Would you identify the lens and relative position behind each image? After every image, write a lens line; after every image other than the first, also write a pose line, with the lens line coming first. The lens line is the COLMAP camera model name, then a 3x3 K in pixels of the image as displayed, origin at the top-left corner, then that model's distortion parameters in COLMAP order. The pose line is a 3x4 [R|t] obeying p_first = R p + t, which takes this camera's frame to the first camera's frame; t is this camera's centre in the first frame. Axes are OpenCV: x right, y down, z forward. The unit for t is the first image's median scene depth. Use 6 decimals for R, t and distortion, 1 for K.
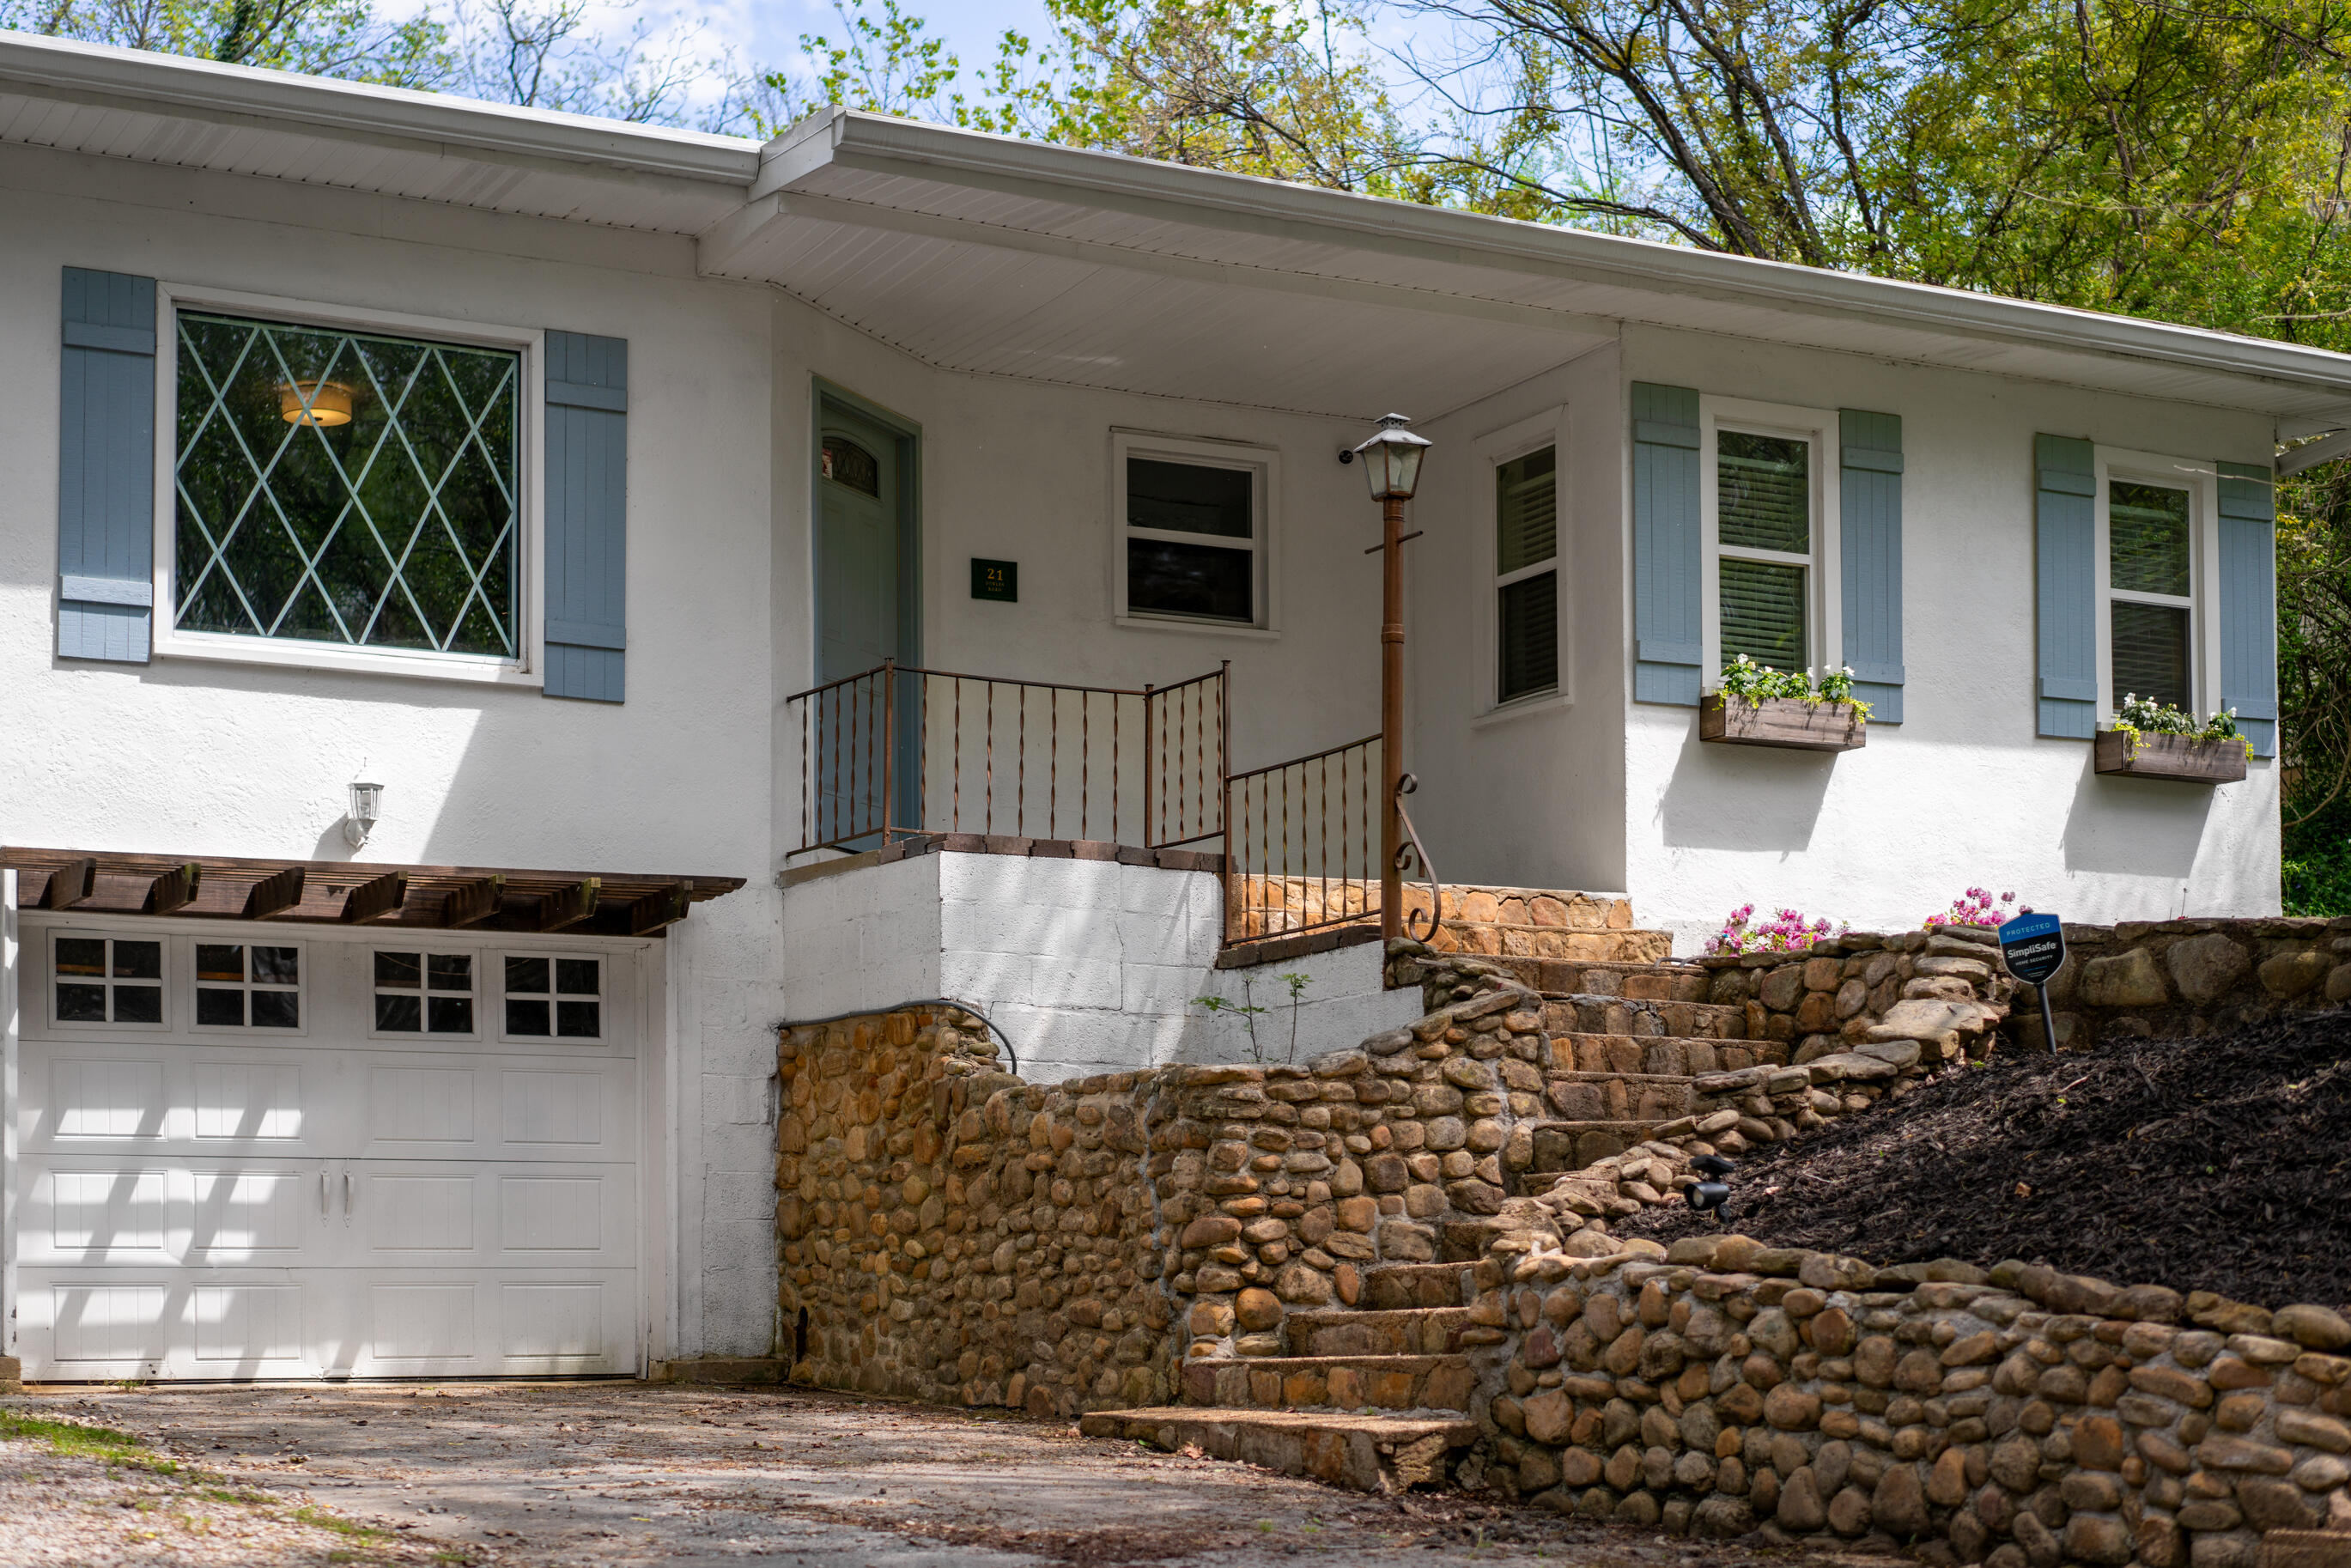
lens RADIAL K [[4135.0, 0, 1174.6], [0, 4135.0, 449.5], [0, 0, 1]] dist [-0.005285, 0.066129]
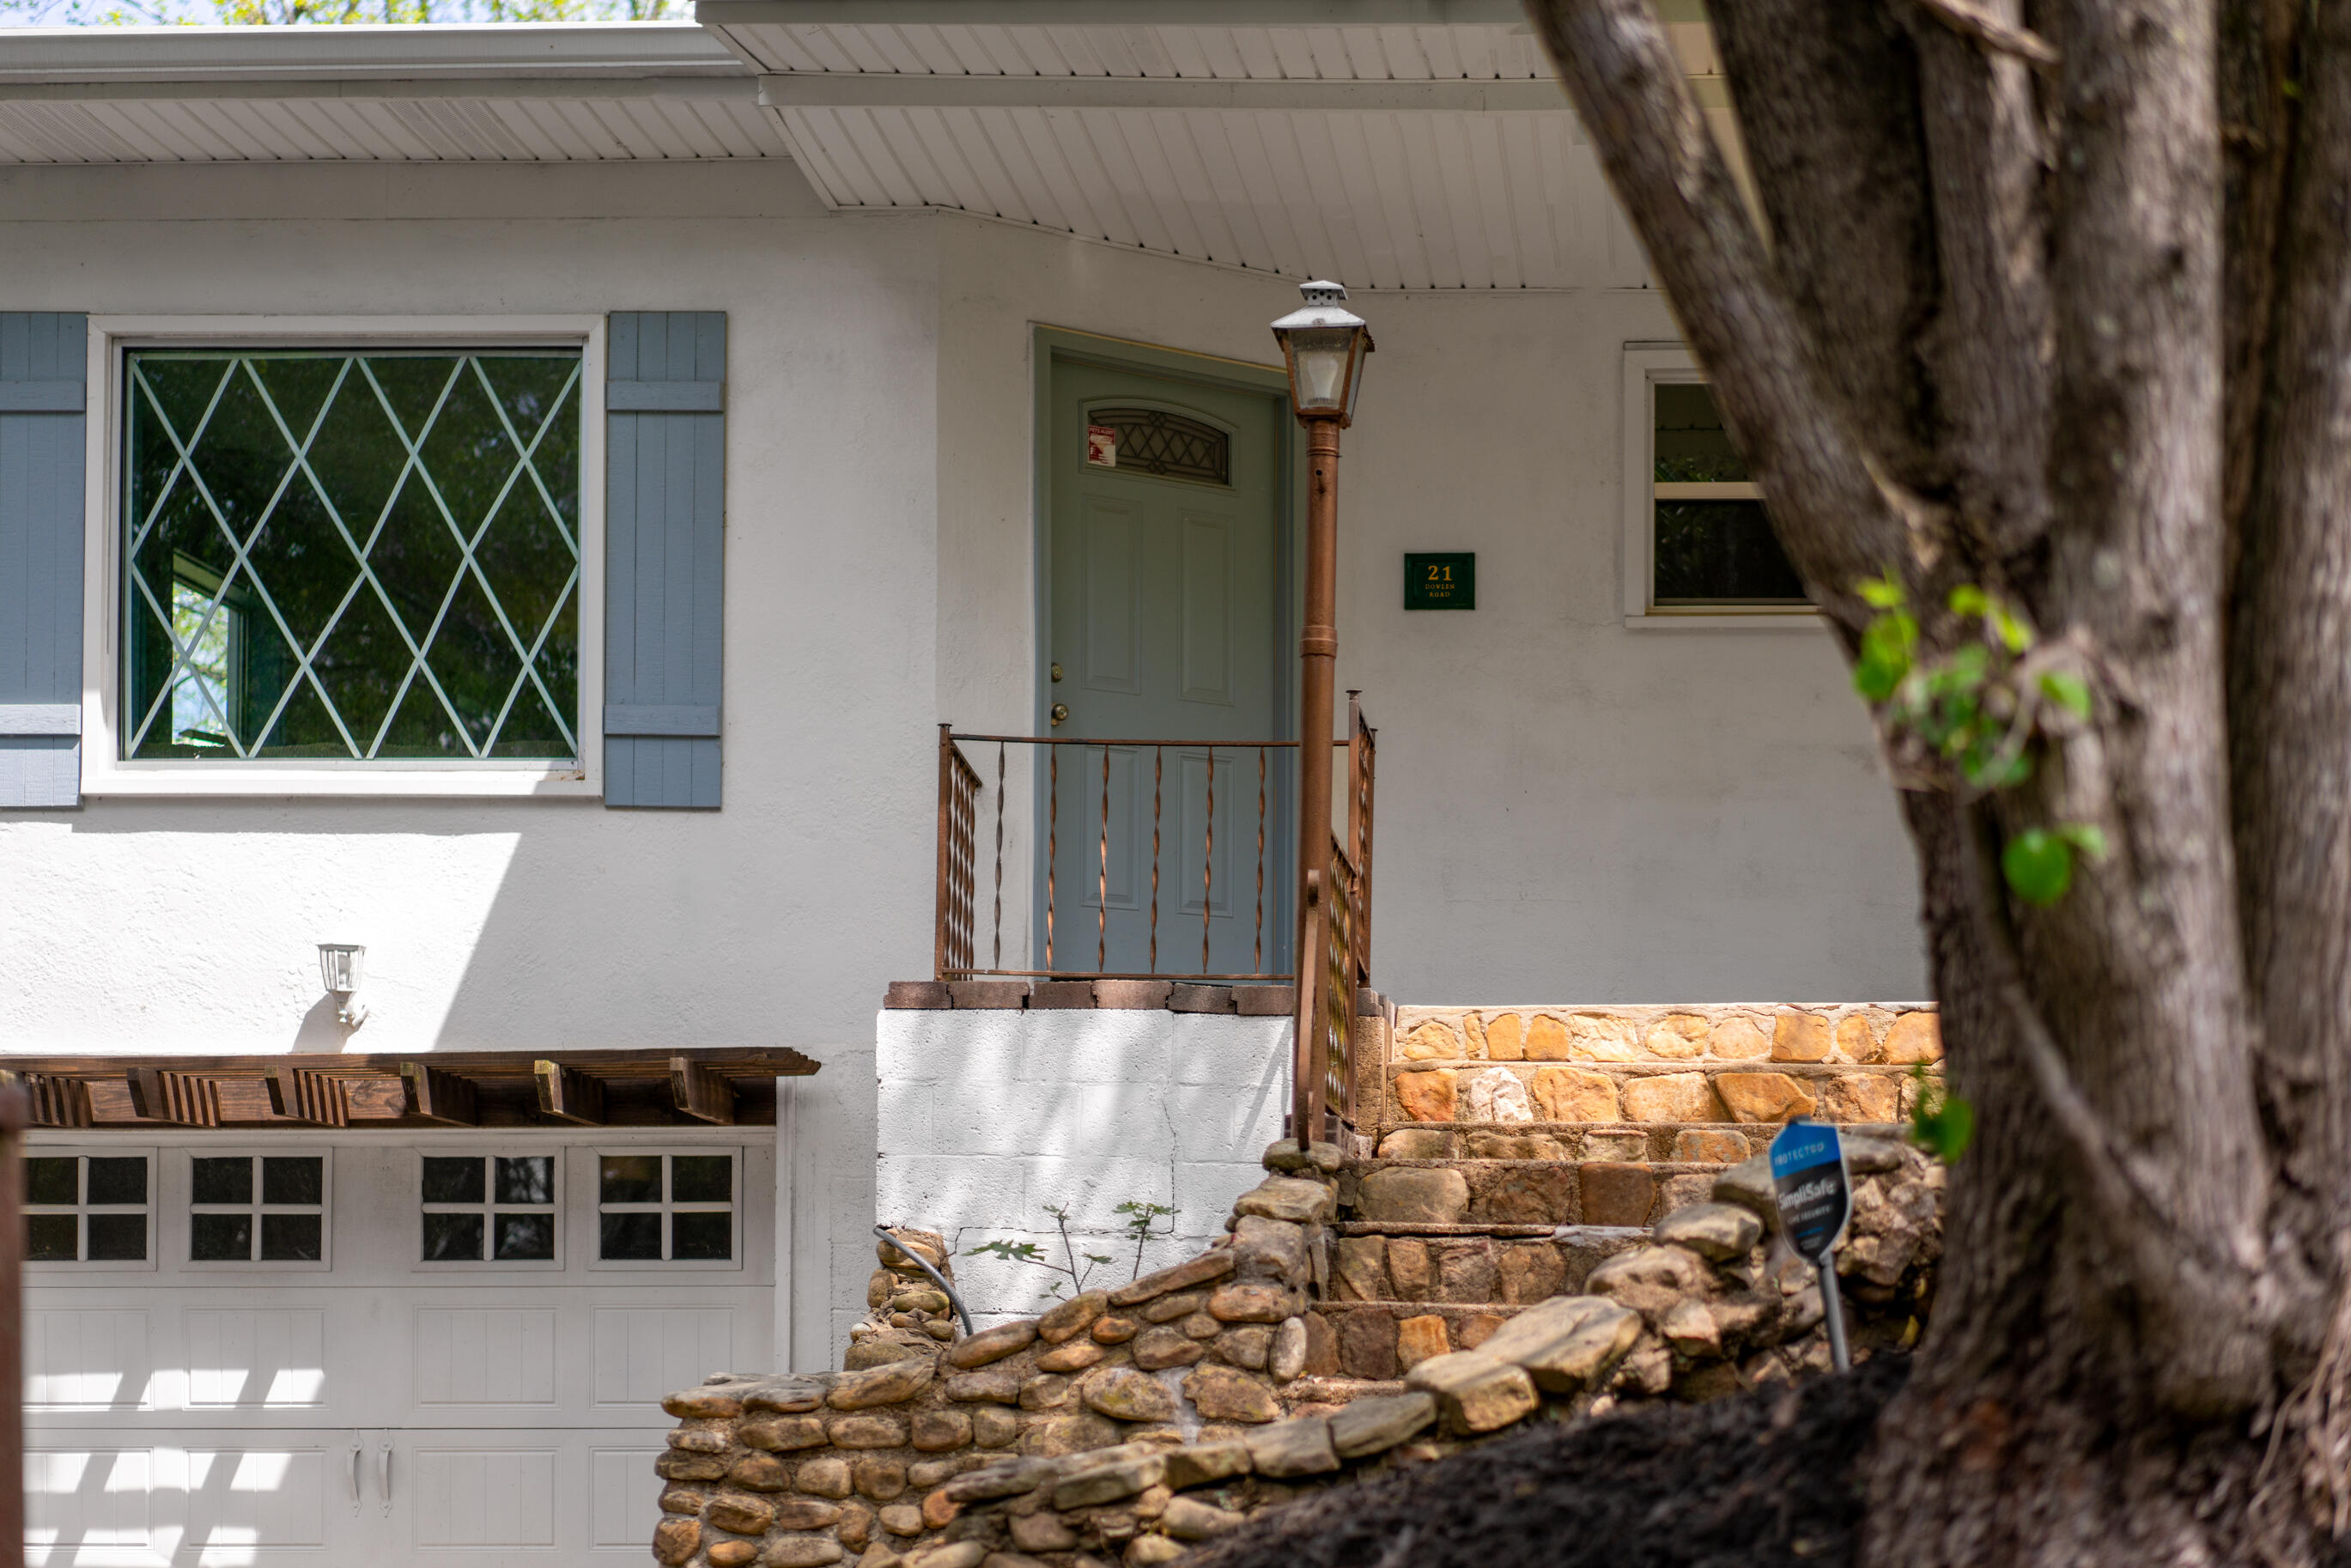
lens RADIAL K [[4110.5, 0, 1176.9], [0, 4110.5, 829.8], [0, 0, 1]] dist [0.031164, 0.145825]
pose [[0.850332, -0.061364, -0.522656, 0.338769], [0.108386, 0.992307, 0.059834, 0.032208], [0.514964, -0.107527, 0.850441, 0.449065]]
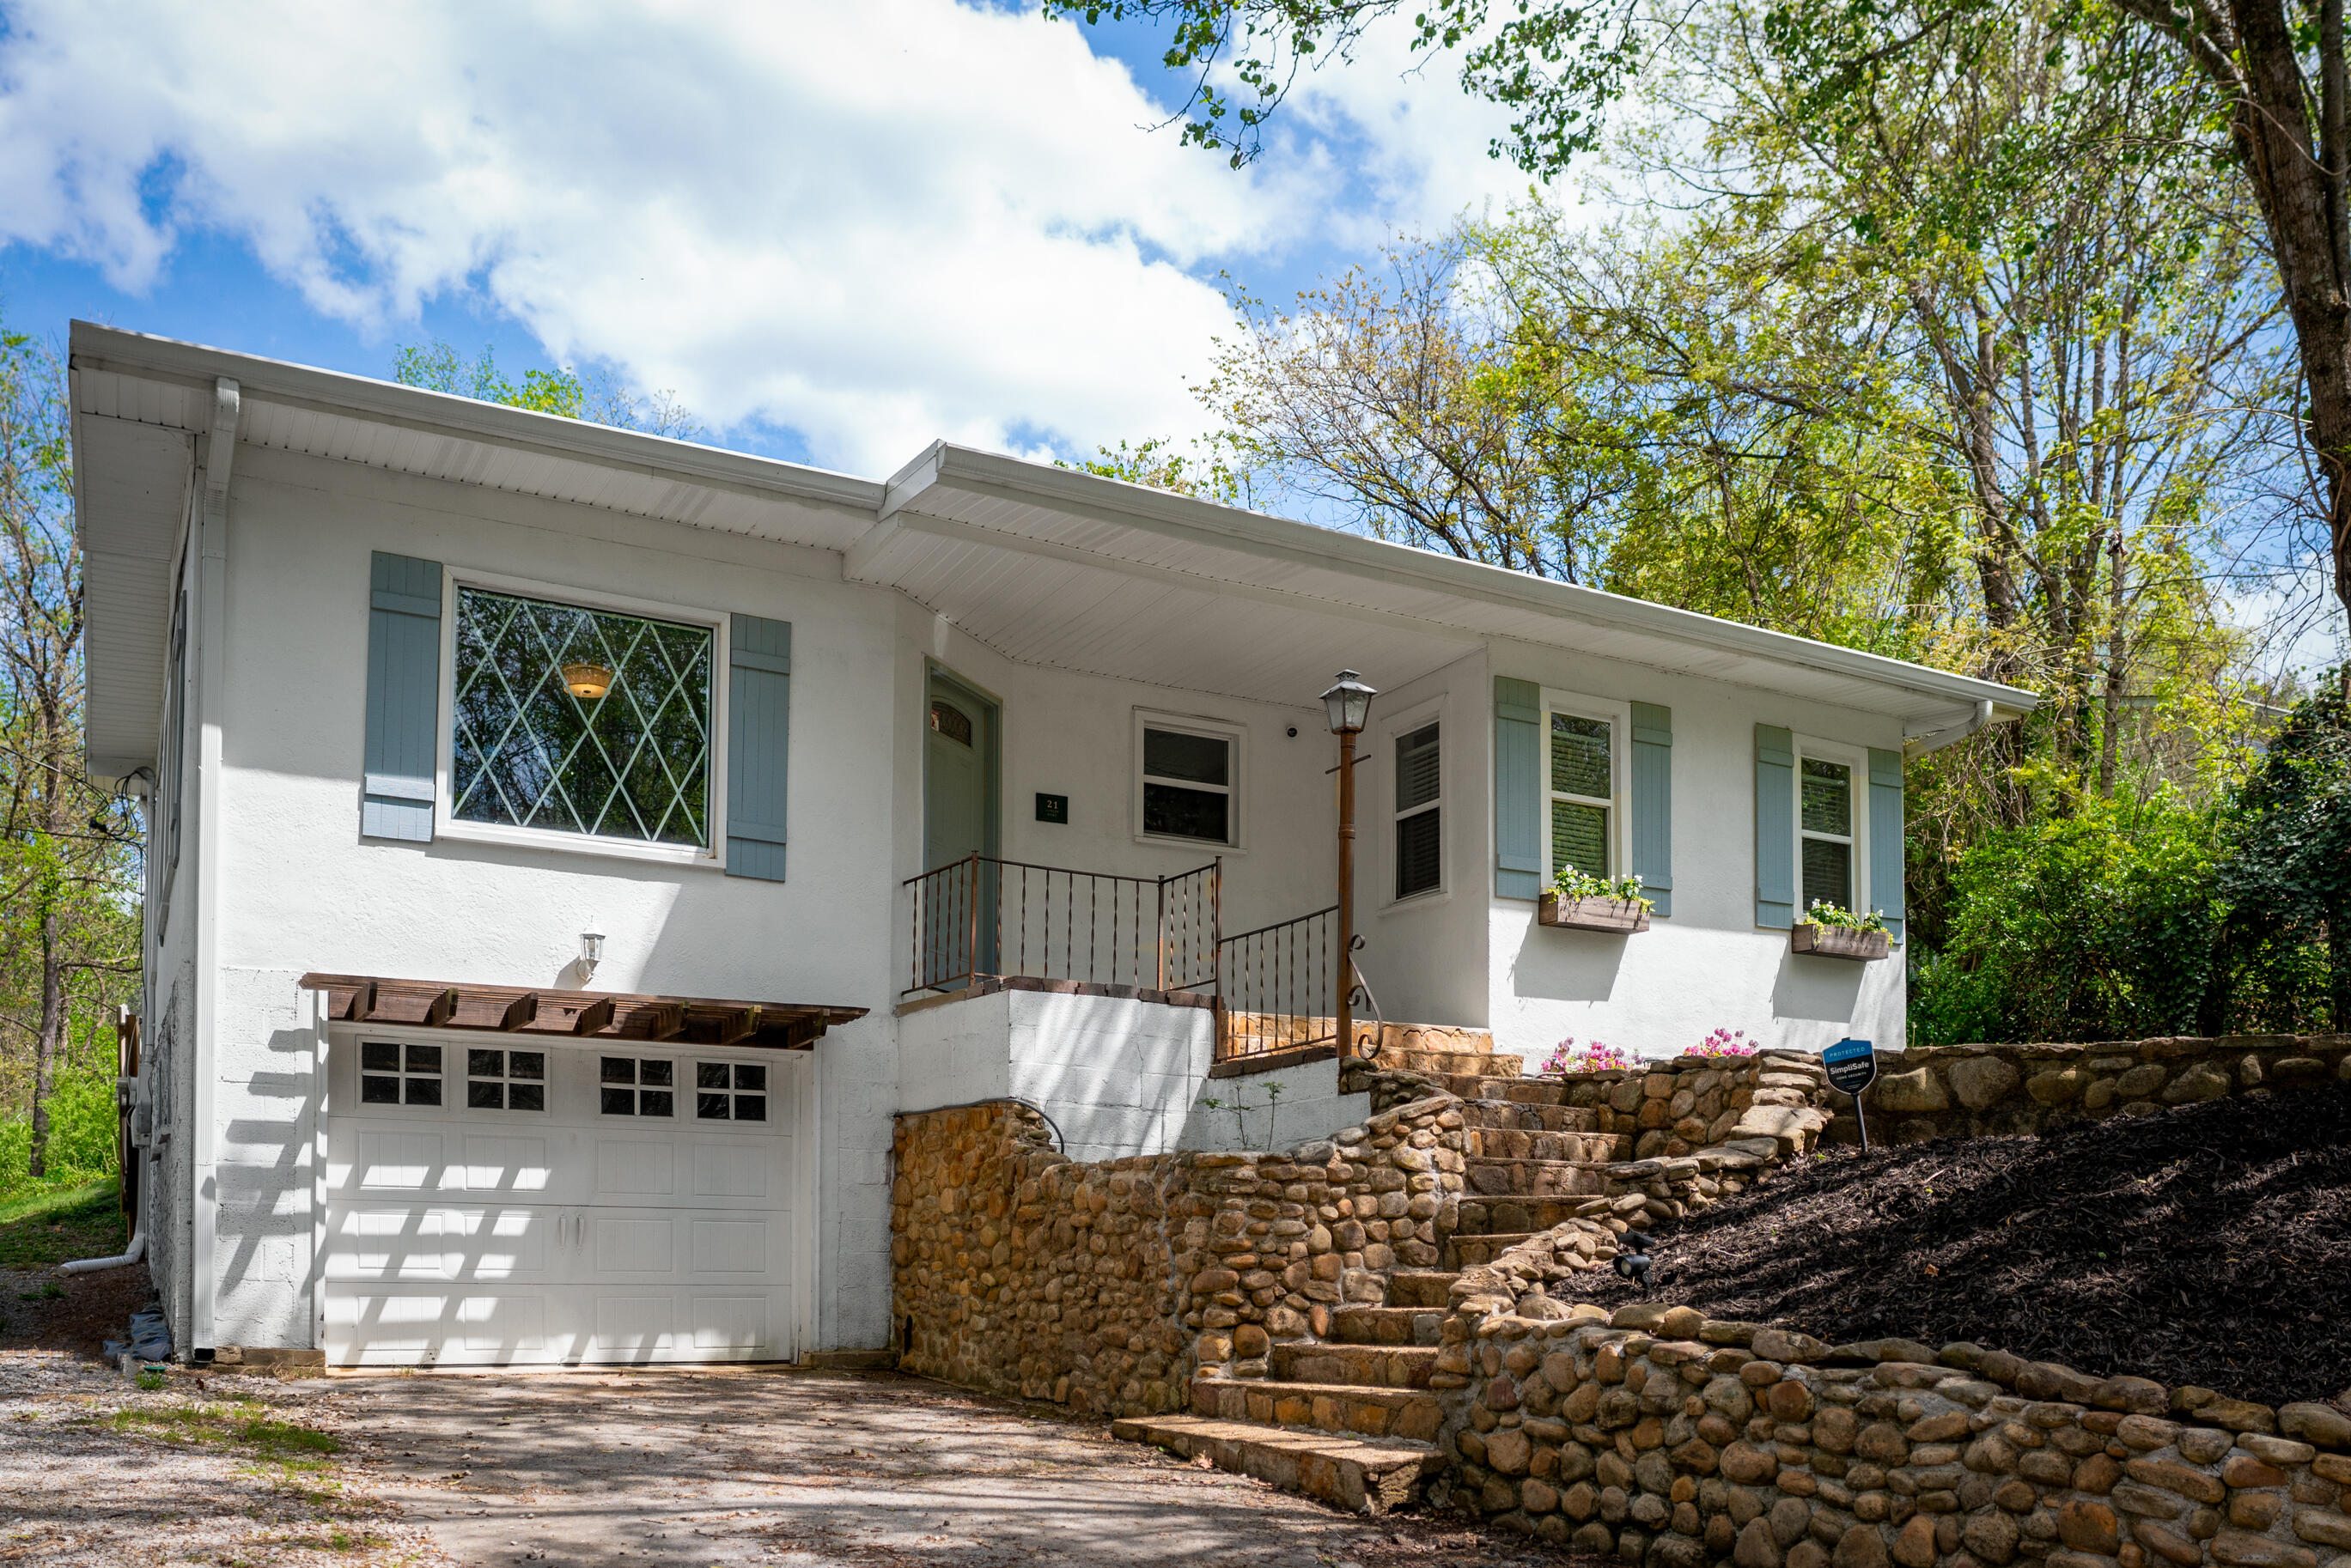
lens RADIAL K [[2294.8, 0, 1179.3], [0, 2294.8, 843.6], [0, 0, 1]] dist [-0.115164, 0.116209]
pose [[0.999851, 0.012711, 0.011712, -0.010335], [-0.012967, 0.999671, 0.022108, 0.031762], [-0.011427, -0.022257, 0.999687, 0.246223]]
